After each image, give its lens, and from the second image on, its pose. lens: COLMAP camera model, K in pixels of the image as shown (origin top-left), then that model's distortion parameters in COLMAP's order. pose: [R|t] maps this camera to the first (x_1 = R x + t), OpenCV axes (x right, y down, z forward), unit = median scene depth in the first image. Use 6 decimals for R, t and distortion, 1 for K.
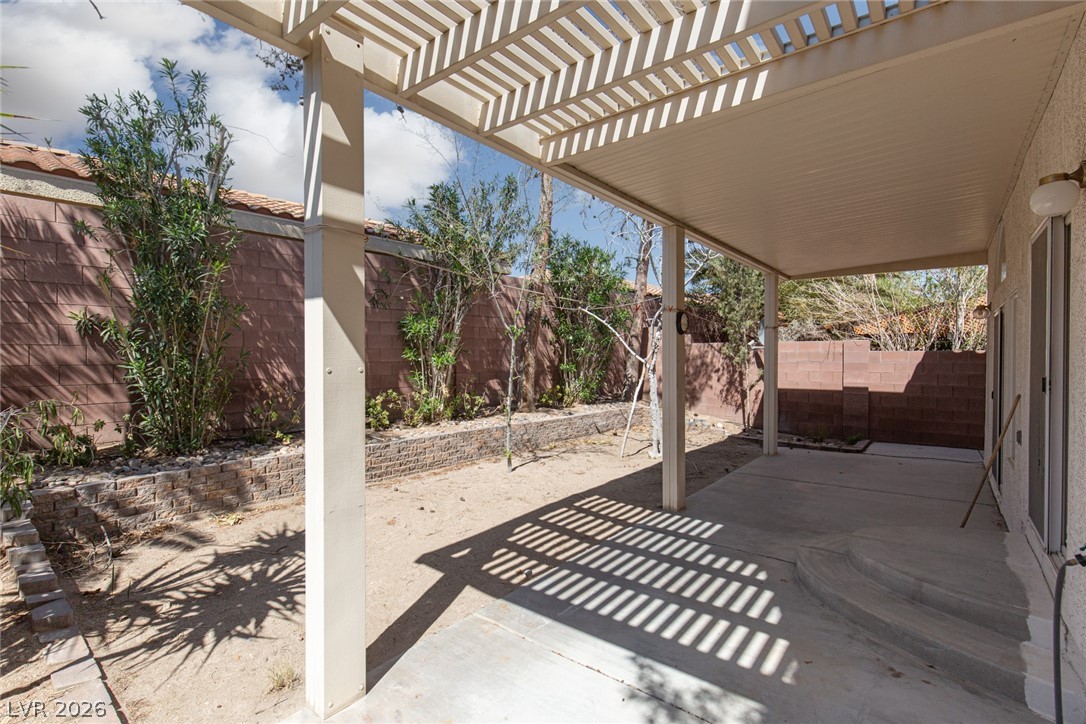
lens RADIAL K [[504.2, 0, 543.0], [0, 504.2, 362.0], [0, 0, 1]] dist [-0.000330, 0.000071]
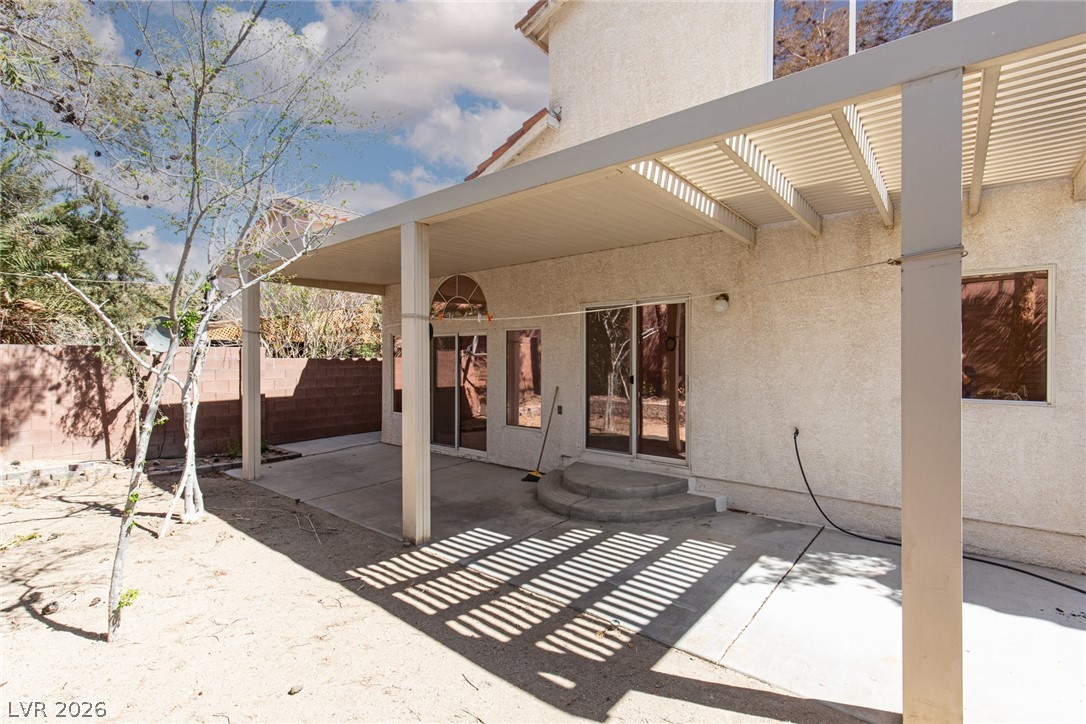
lens RADIAL K [[497.0, 0, 543.0], [0, 497.0, 362.0], [0, 0, 1]] dist [-0.000542, -0.000158]
pose [[0.014442, -0.009611, 0.999850, -0.404730], [0.012794, 0.999874, 0.009427, -0.019003], [-0.999814, 0.012656, 0.014563, 0.508280]]
